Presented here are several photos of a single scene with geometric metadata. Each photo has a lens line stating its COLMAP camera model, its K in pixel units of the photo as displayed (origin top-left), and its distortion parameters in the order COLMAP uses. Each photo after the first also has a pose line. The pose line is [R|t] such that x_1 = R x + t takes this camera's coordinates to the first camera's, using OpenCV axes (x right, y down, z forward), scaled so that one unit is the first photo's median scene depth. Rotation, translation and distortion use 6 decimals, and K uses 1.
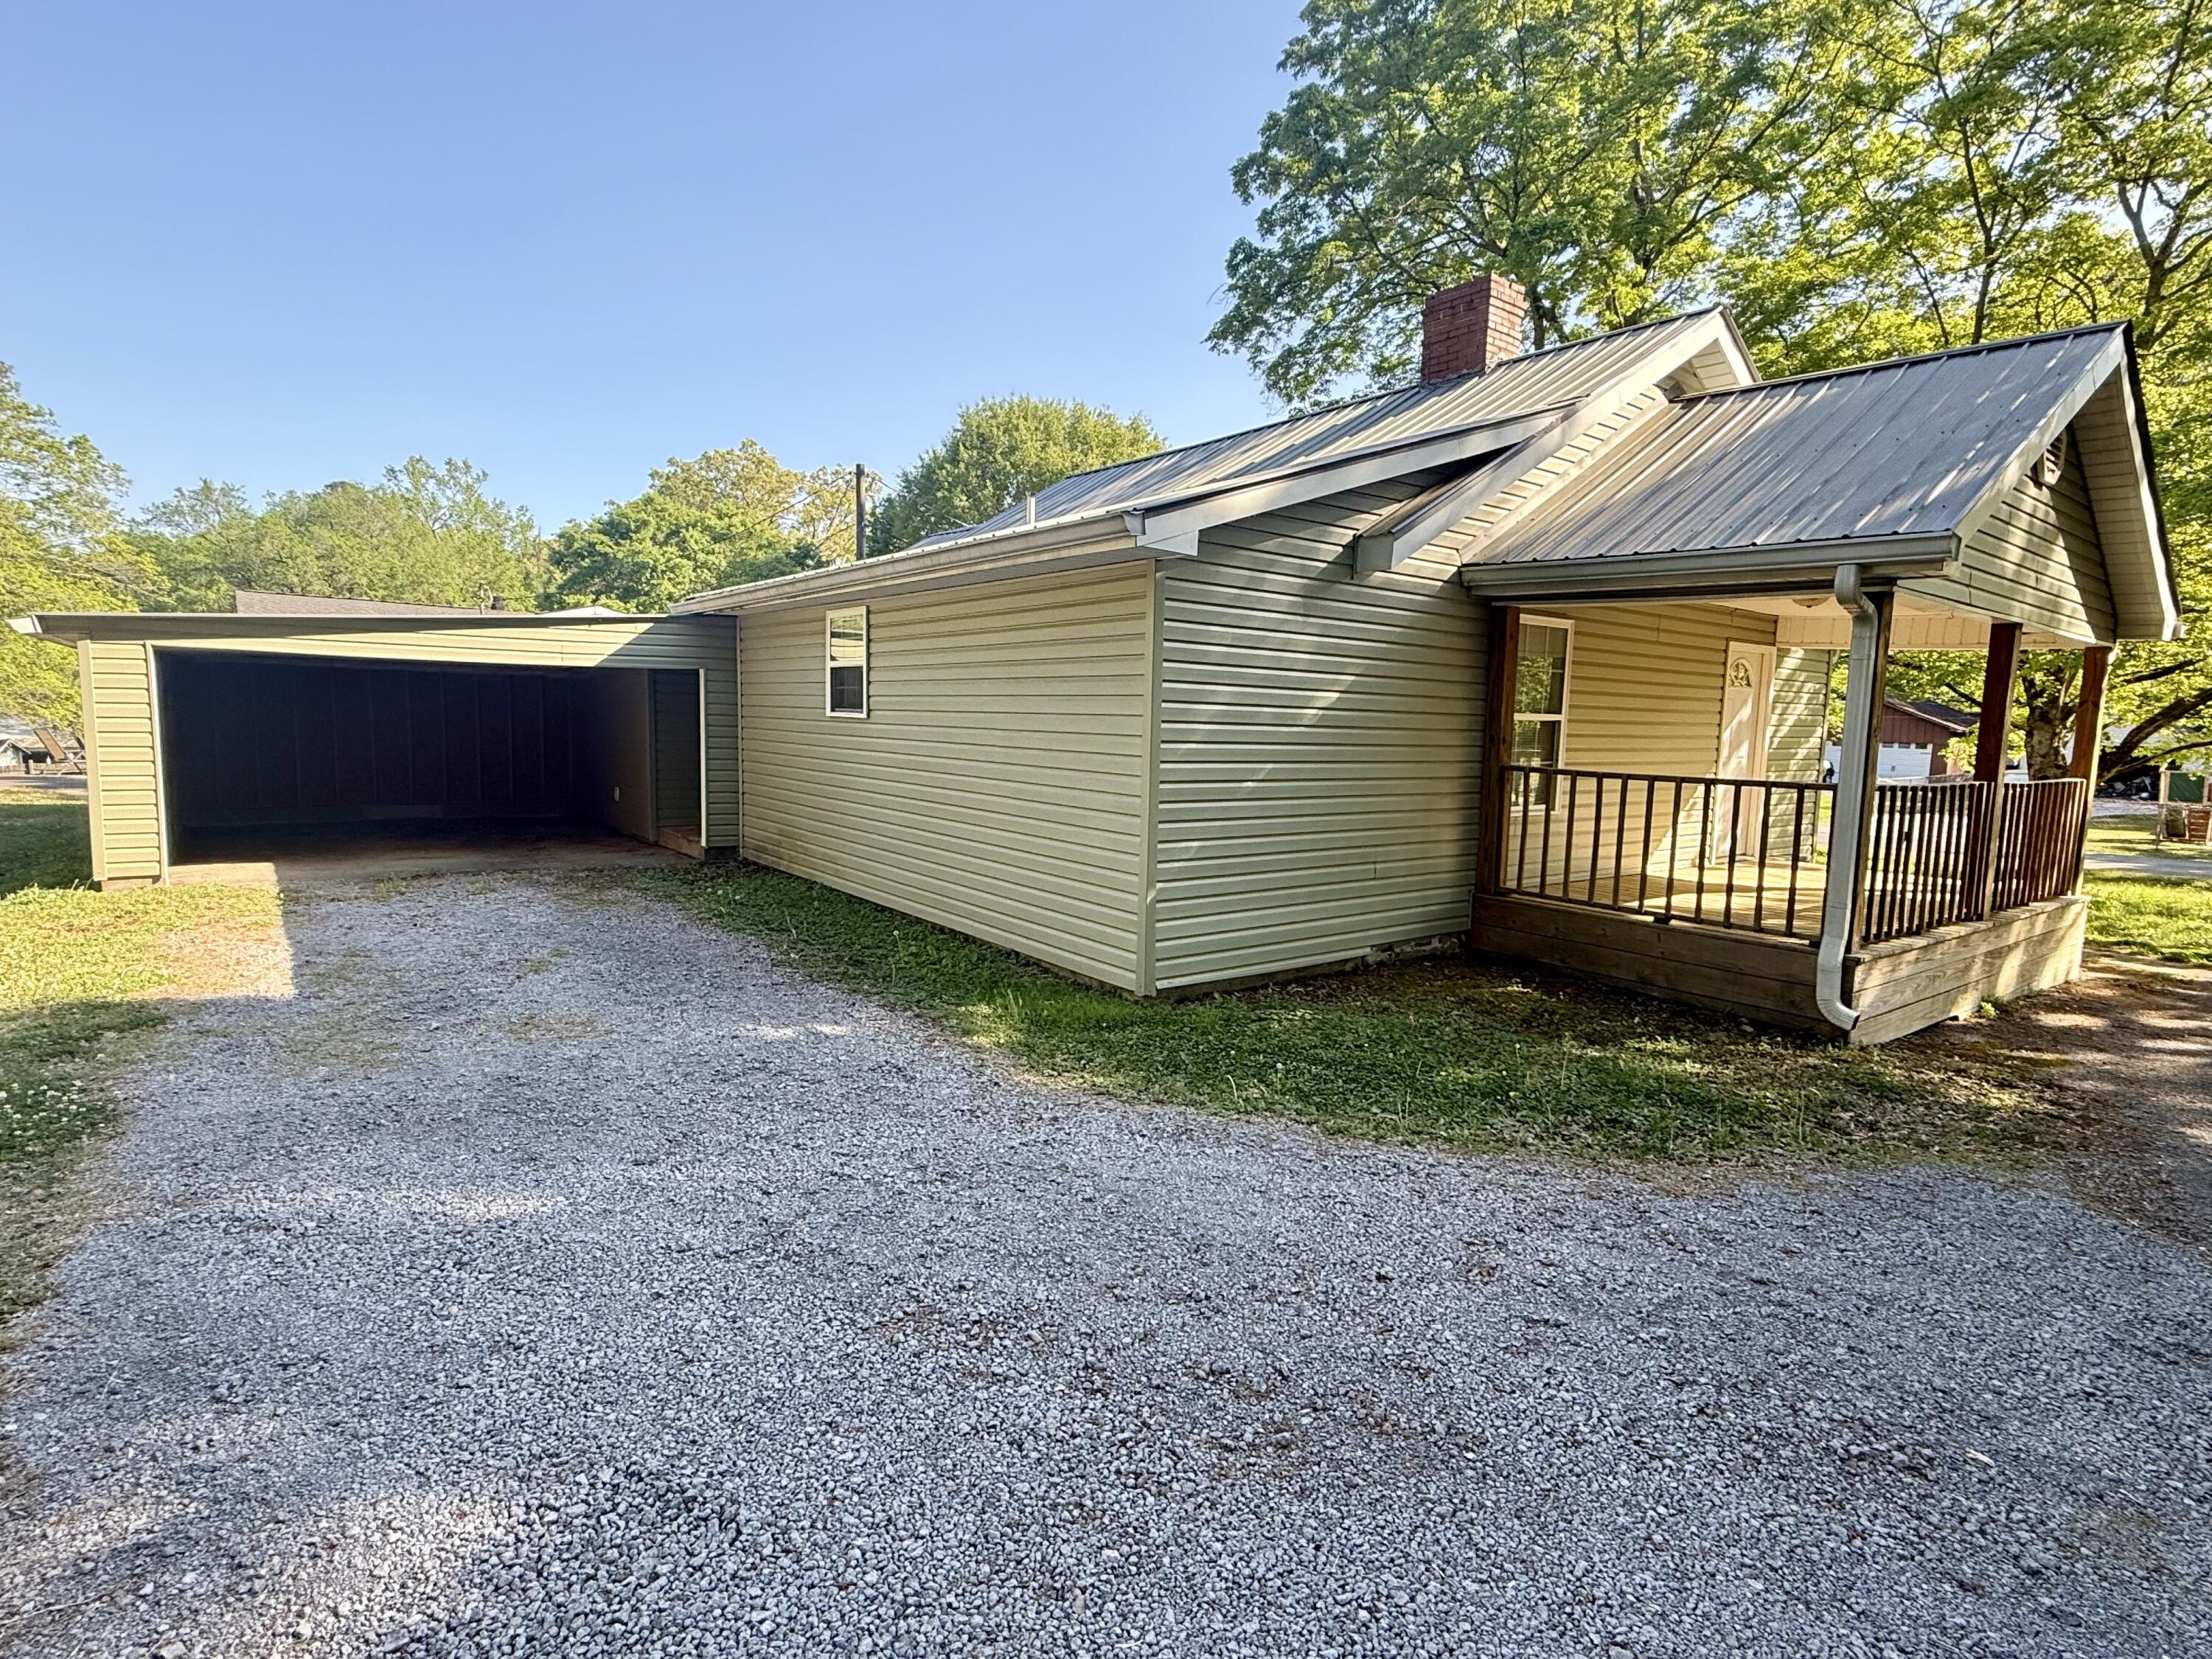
lens RADIAL K [[1095.3, 0, 1106.0], [0, 1095.3, 829.5], [0, 0, 1]] dist [-0.000117, 0.000131]
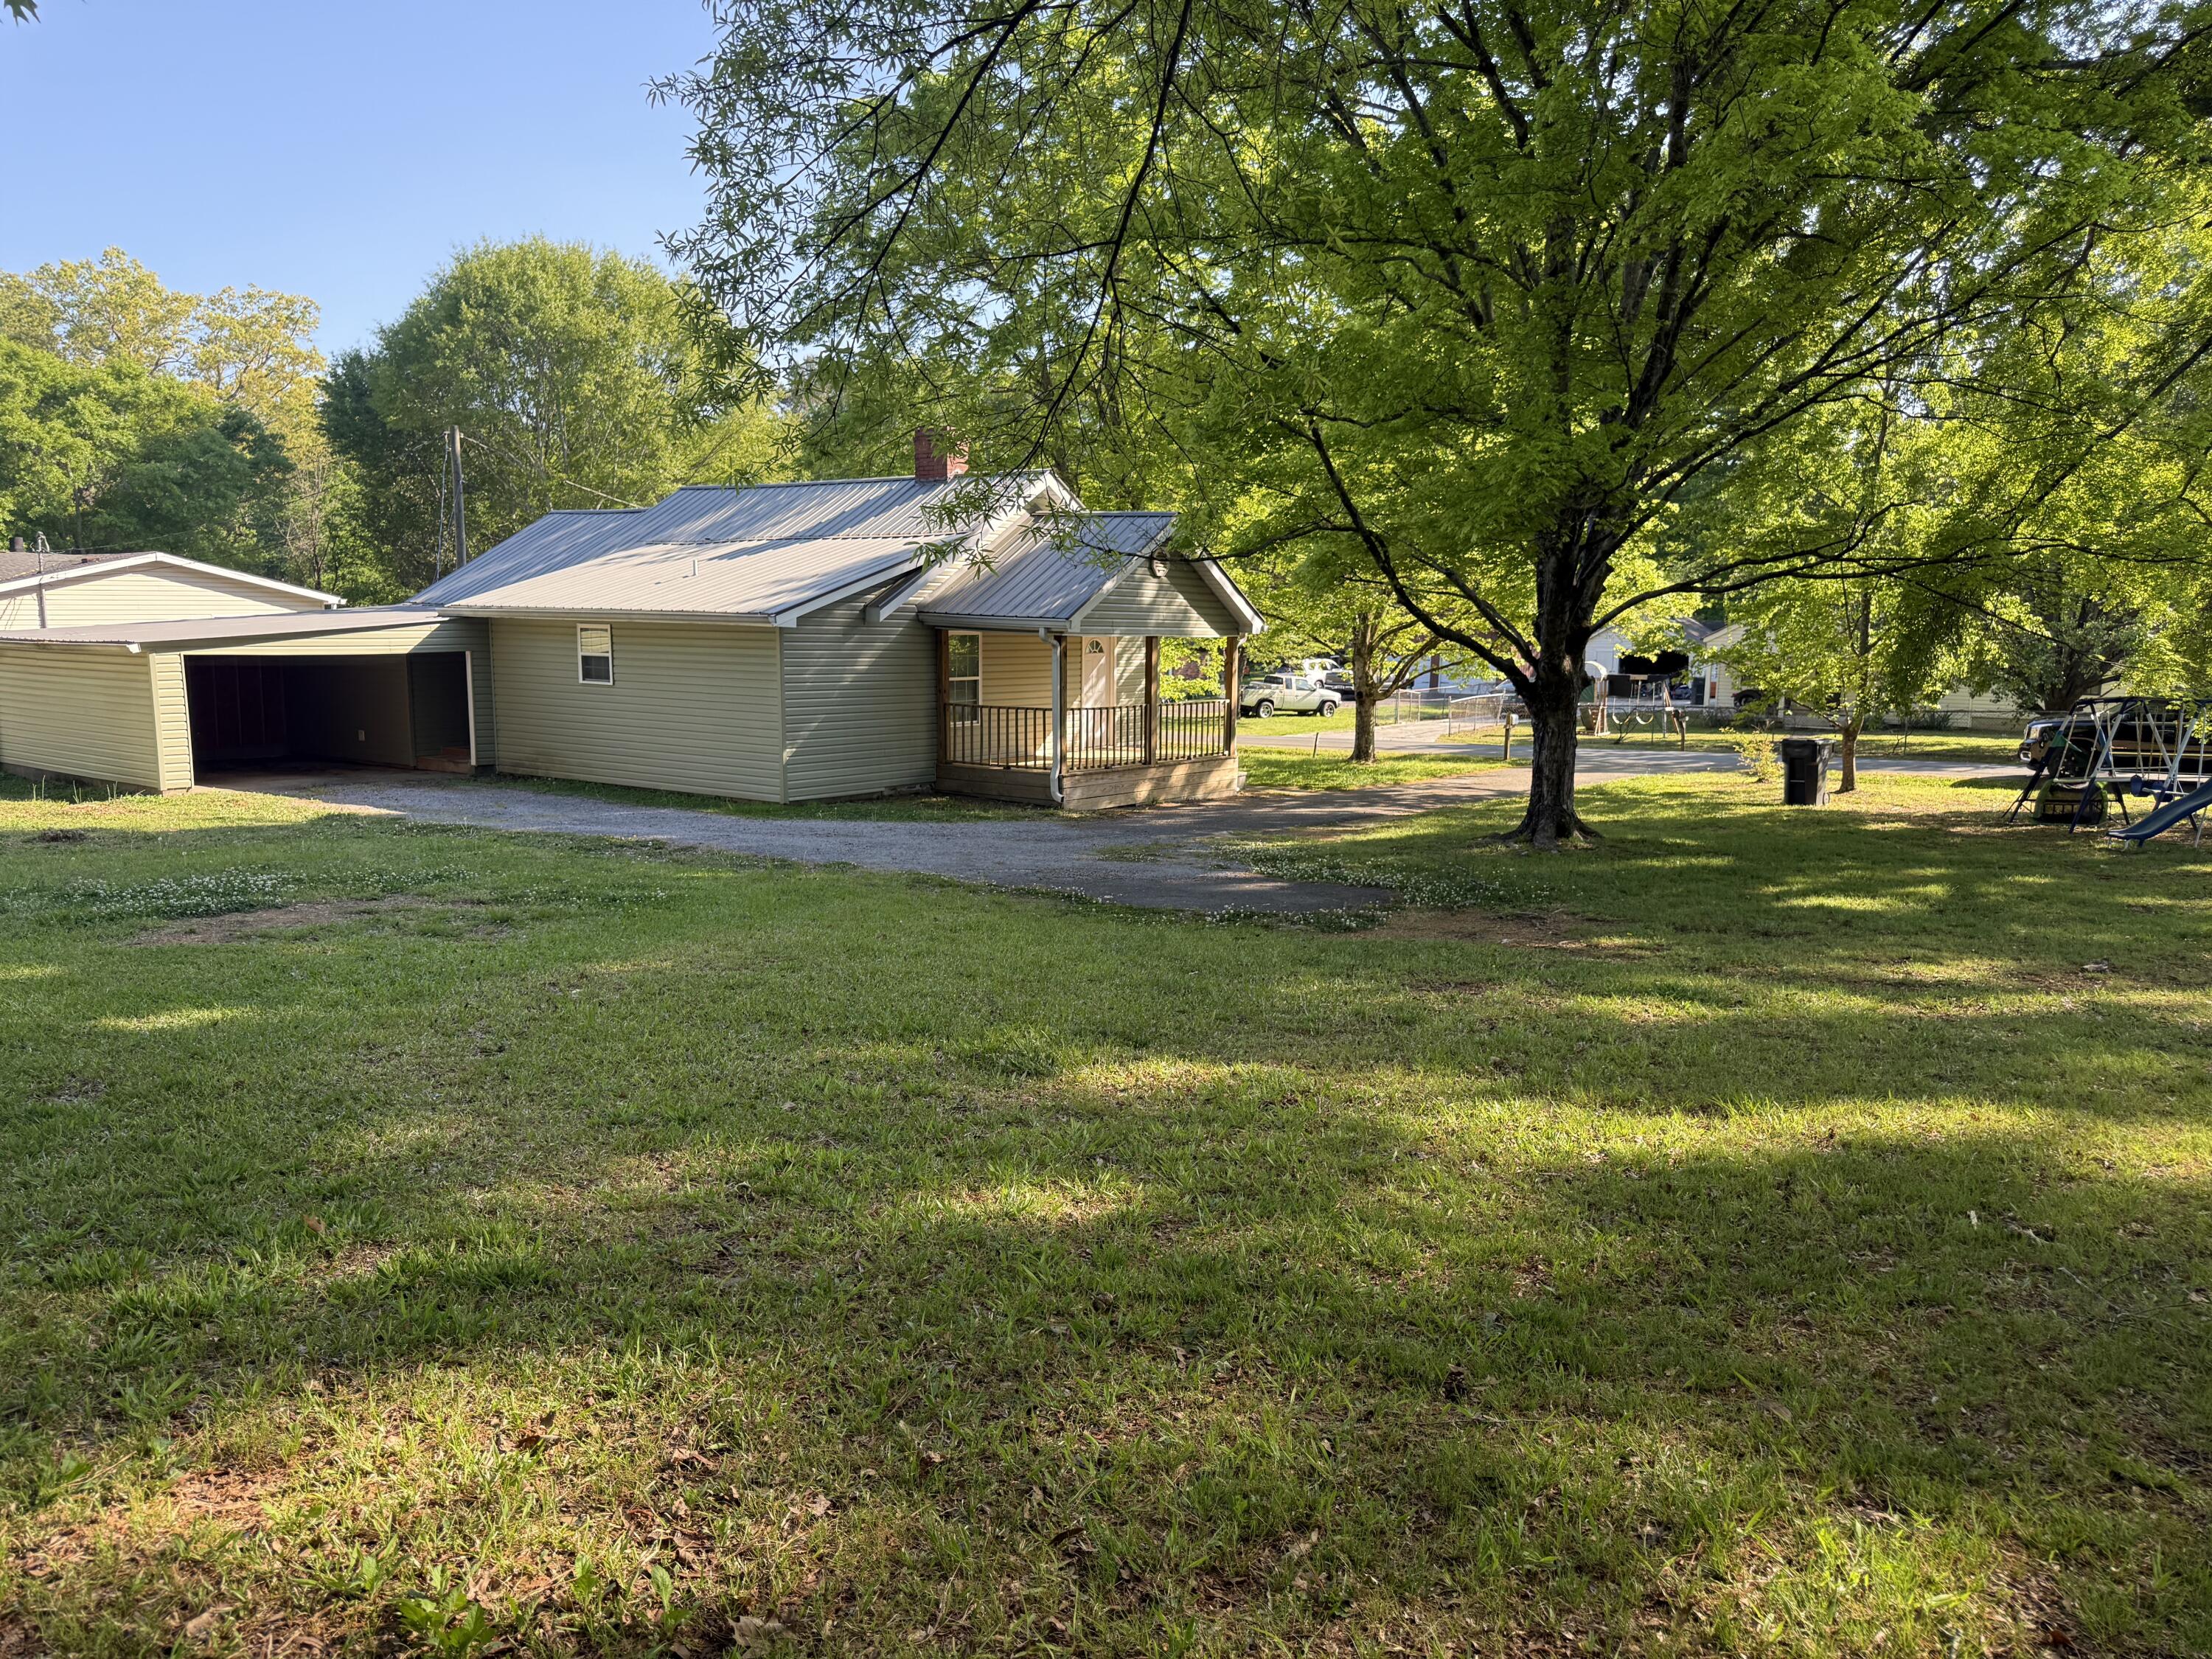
lens RADIAL K [[1560.4, 0, 1107.6], [0, 1560.4, 851.0], [0, 0, 1]] dist [-0.000156, -0.002723]
pose [[0.957398, -0.057485, 0.282993, -0.144256], [0.043565, 0.997522, 0.055242, 0.052792], [-0.285468, -0.040560, 0.957530, -1.381732]]
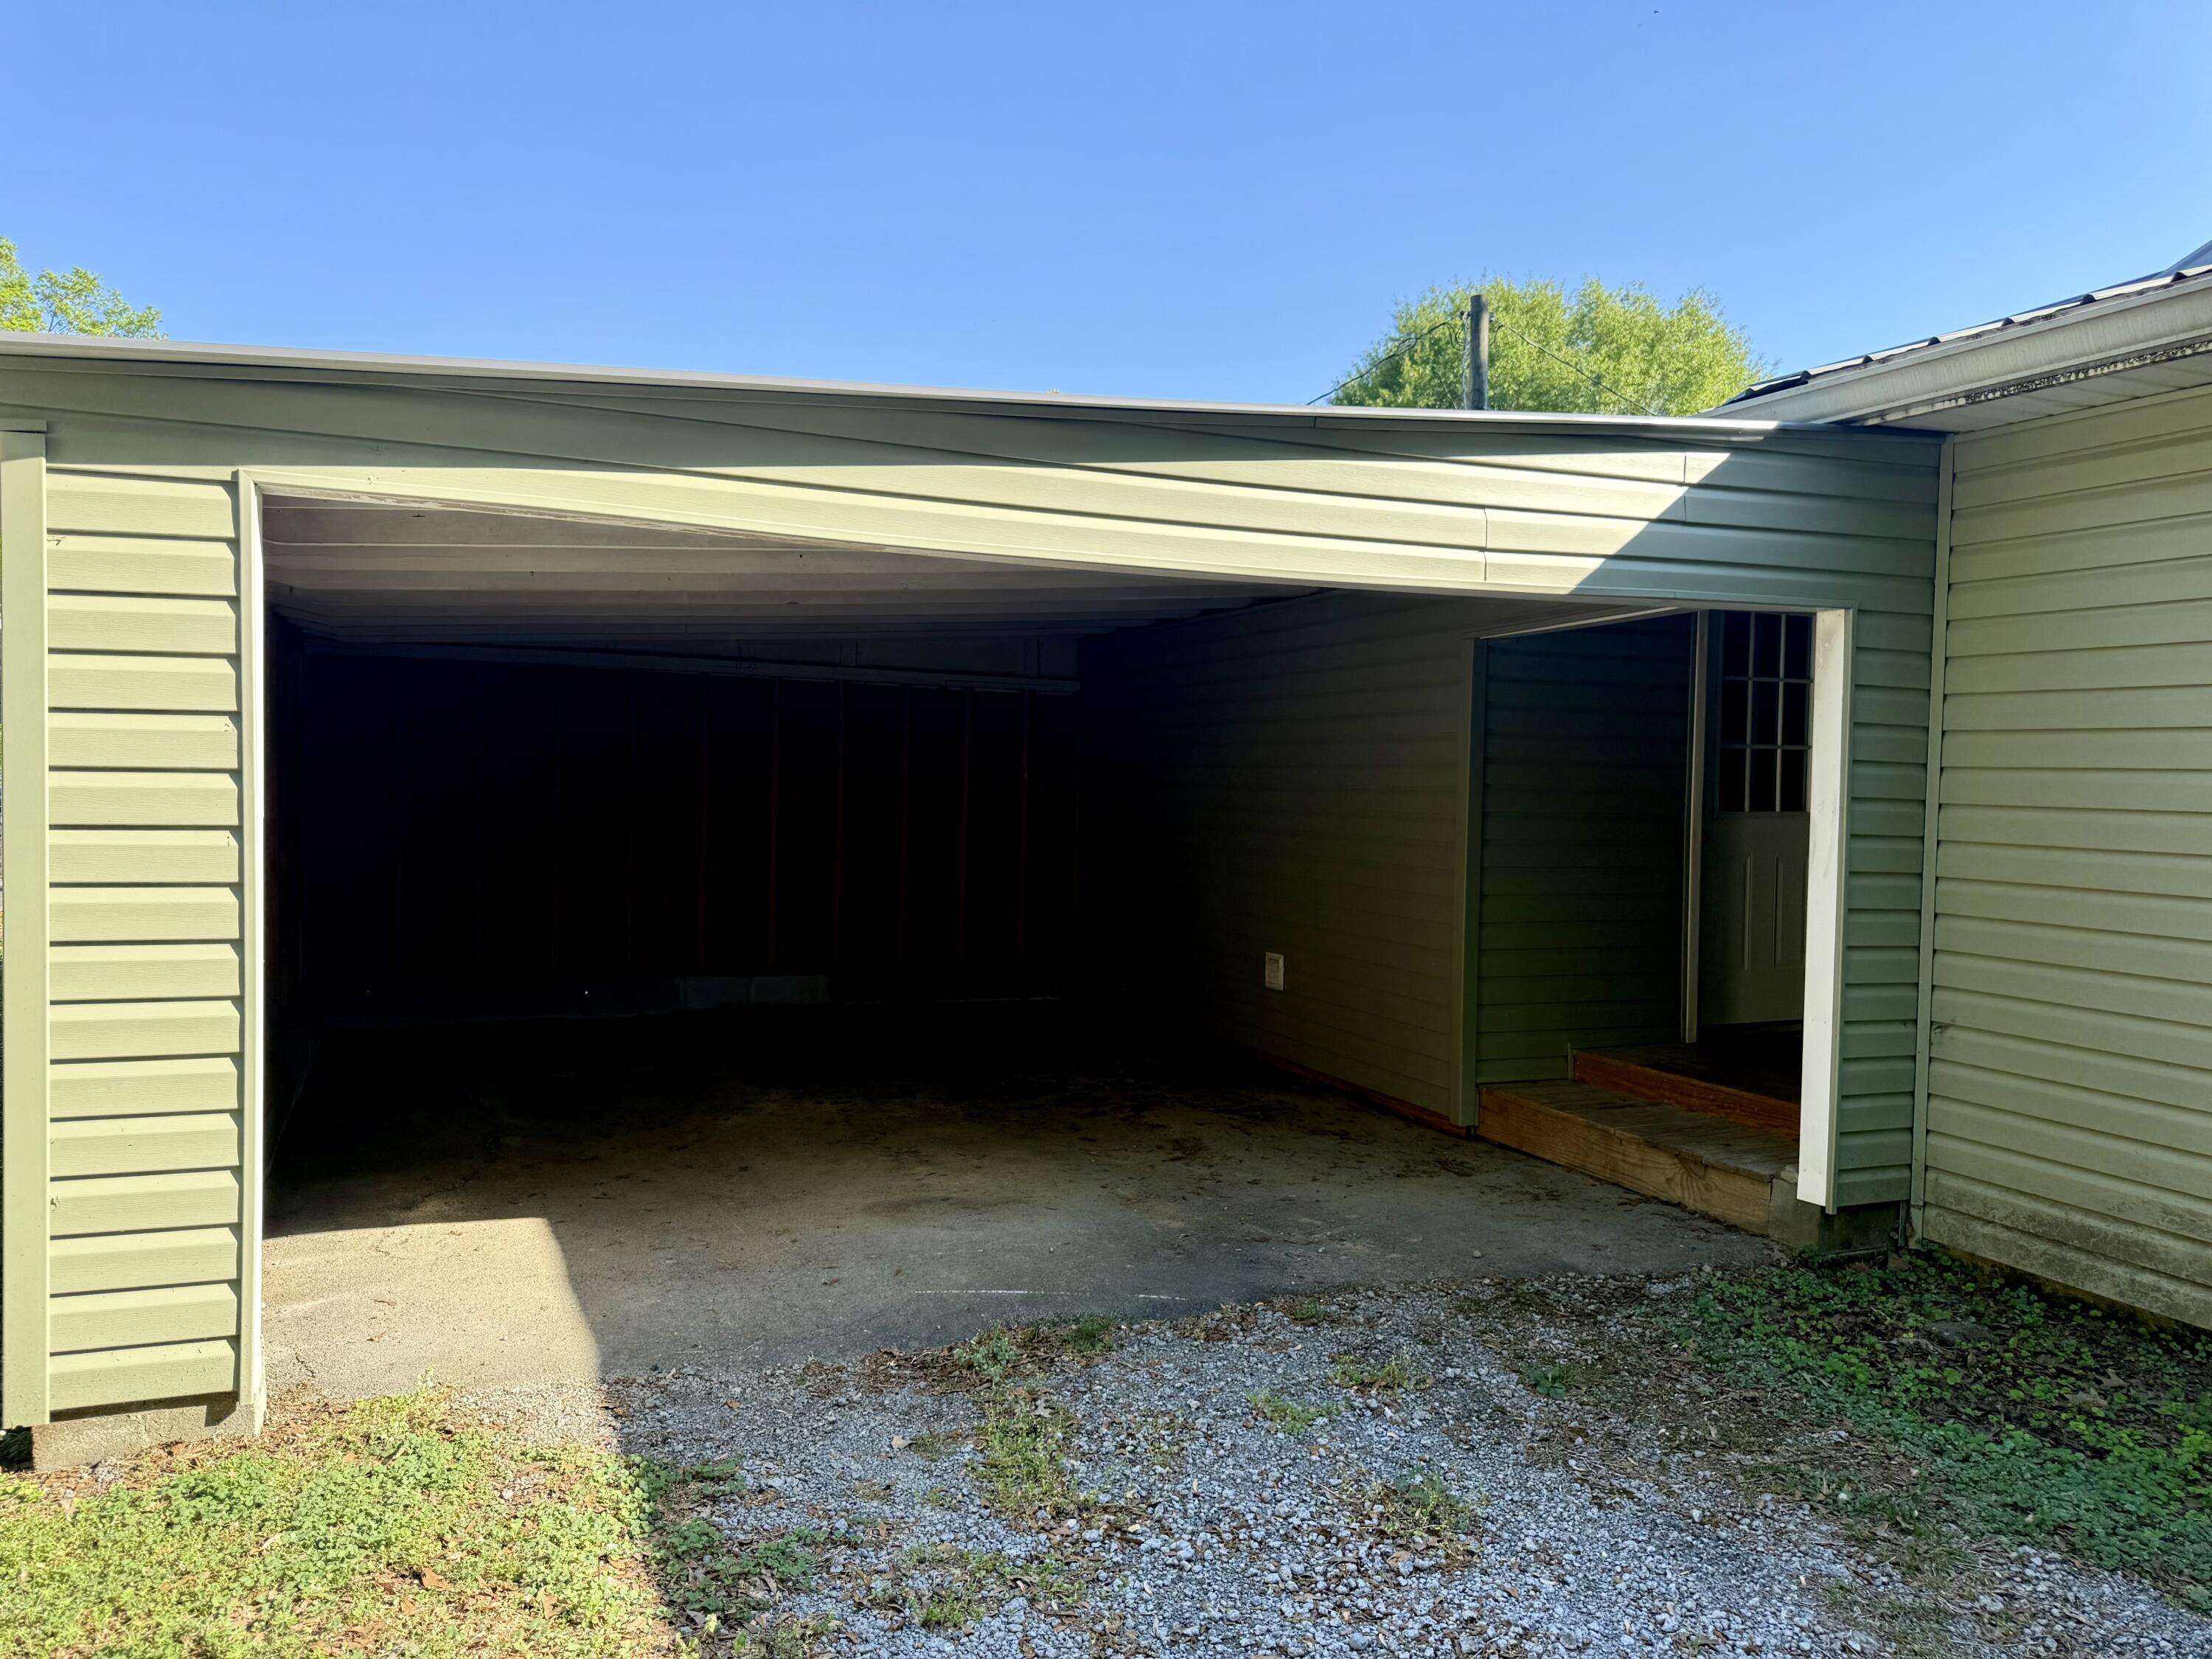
lens RADIAL K [[1560.4, 0, 1107.6], [0, 1560.4, 851.0], [0, 0, 1]] dist [-0.000156, -0.002723]
pose [[0.971326, 0.006236, -0.237671, -0.459498], [-0.020710, 0.998075, -0.058451, -0.052242], [0.236849, 0.061698, 0.969586, 0.545168]]
